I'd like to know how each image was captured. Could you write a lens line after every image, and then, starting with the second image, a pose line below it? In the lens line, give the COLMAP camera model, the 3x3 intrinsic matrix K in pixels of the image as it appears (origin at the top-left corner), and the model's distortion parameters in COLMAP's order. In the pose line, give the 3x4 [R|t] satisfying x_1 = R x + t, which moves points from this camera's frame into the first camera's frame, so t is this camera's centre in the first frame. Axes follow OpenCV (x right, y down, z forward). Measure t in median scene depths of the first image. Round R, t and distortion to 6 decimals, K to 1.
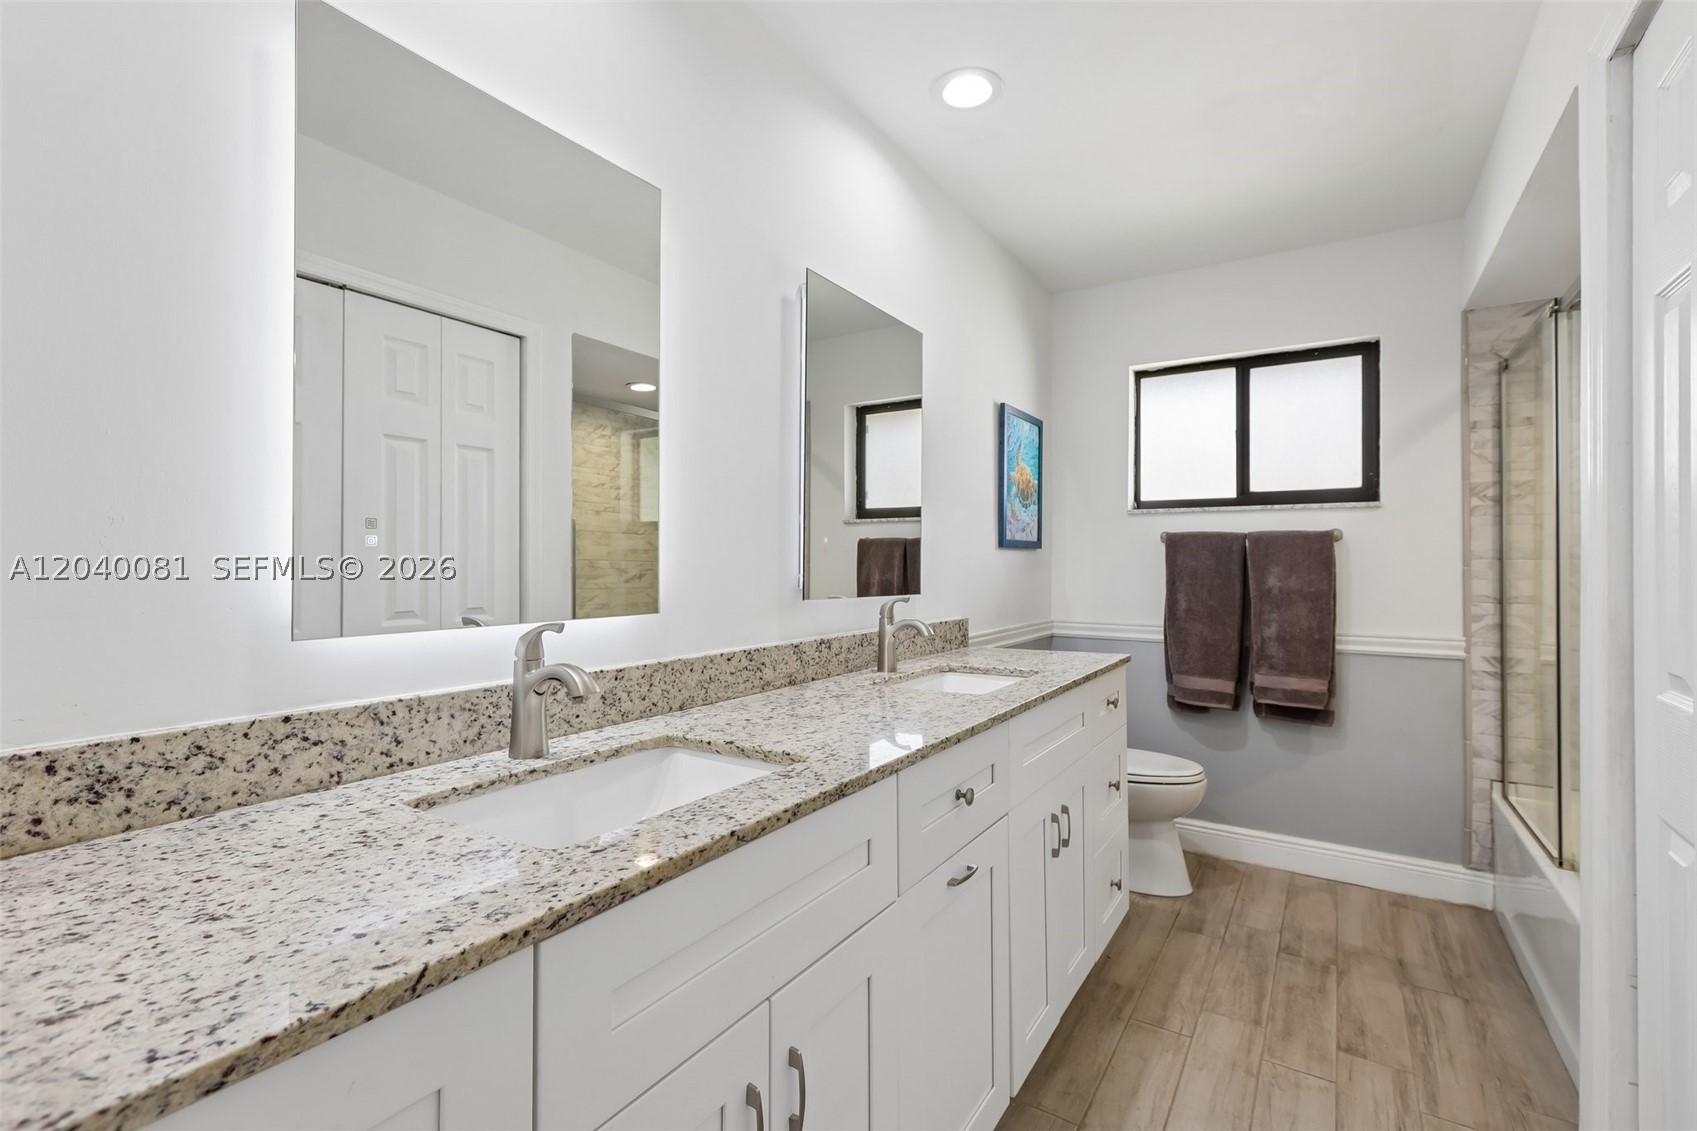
lens RADIAL K [[766.4, 0, 849.0], [0, 766.4, 562.3], [0, 0, 1]] dist [-0.004793, 0.002417]
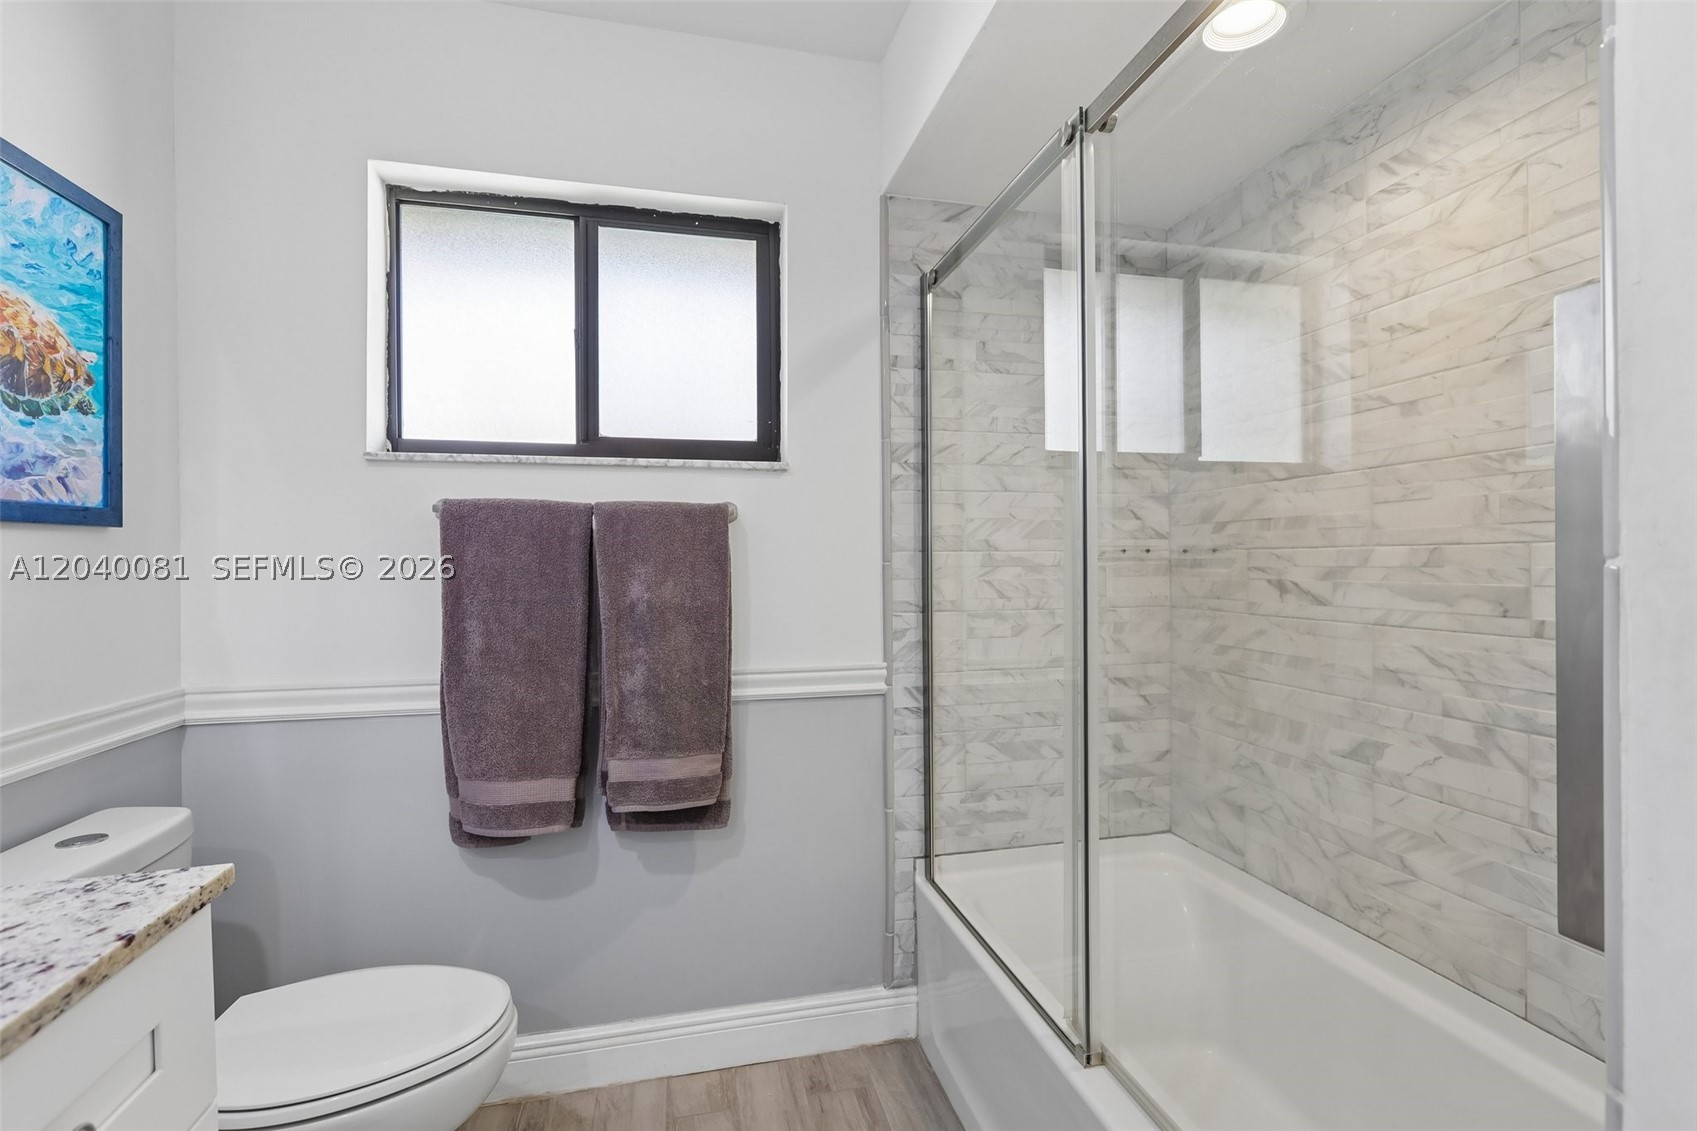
lens RADIAL K [[766.4, 0, 852.8], [0, 766.4, 556.4], [0, 0, 1]] dist [-0.004793, 0.002417]
pose [[0.692035, -0.006181, 0.721837, 0.260162], [0.003725, 0.999981, 0.004991, -0.002652], [-0.721854, -0.000765, 0.692045, 0.502497]]
